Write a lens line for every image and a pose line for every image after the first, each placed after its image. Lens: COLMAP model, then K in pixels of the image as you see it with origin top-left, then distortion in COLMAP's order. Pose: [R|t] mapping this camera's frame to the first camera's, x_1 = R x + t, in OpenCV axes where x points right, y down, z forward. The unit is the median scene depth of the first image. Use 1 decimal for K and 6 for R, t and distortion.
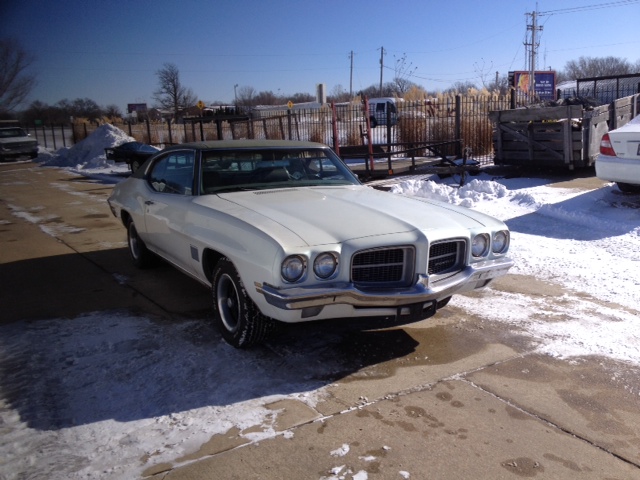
lens RADIAL K [[613.9, 0, 314.6], [0, 613.9, 239.2], [0, 0, 1]] dist [-0.011918, 0.000000]
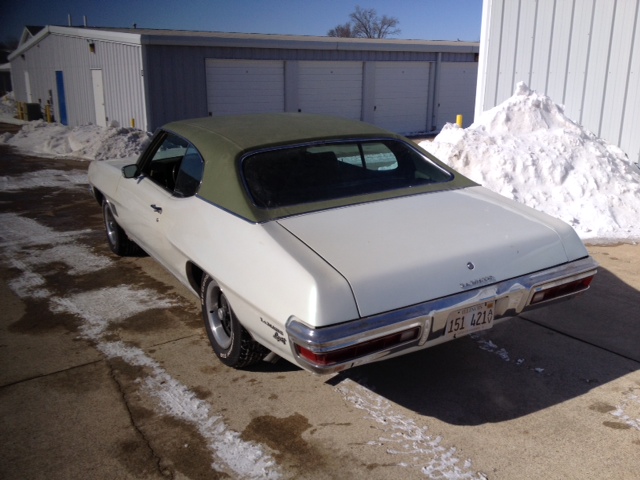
lens RADIAL K [[613.9, 0, 320.0], [0, 613.9, 239.8], [0, 0, 1]] dist [-0.011918, 0.000000]
pose [[-0.998398, 0.054816, -0.014007, -0.266477], [0.043354, 0.900303, 0.433100, -0.555056], [0.036351, 0.431799, -0.901237, 2.790854]]
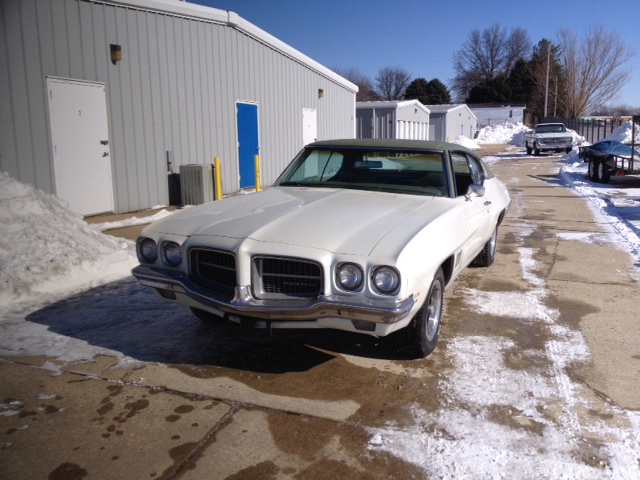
lens RADIAL K [[613.9, 0, 314.6], [0, 613.9, 241.9], [0, 0, 1]] dist [-0.011918, 0.000000]
pose [[0.609194, 0.177228, -0.772964, 0.931006], [-0.169394, 0.981293, 0.091491, -0.110868], [0.774718, 0.075200, 0.627819, 0.484903]]
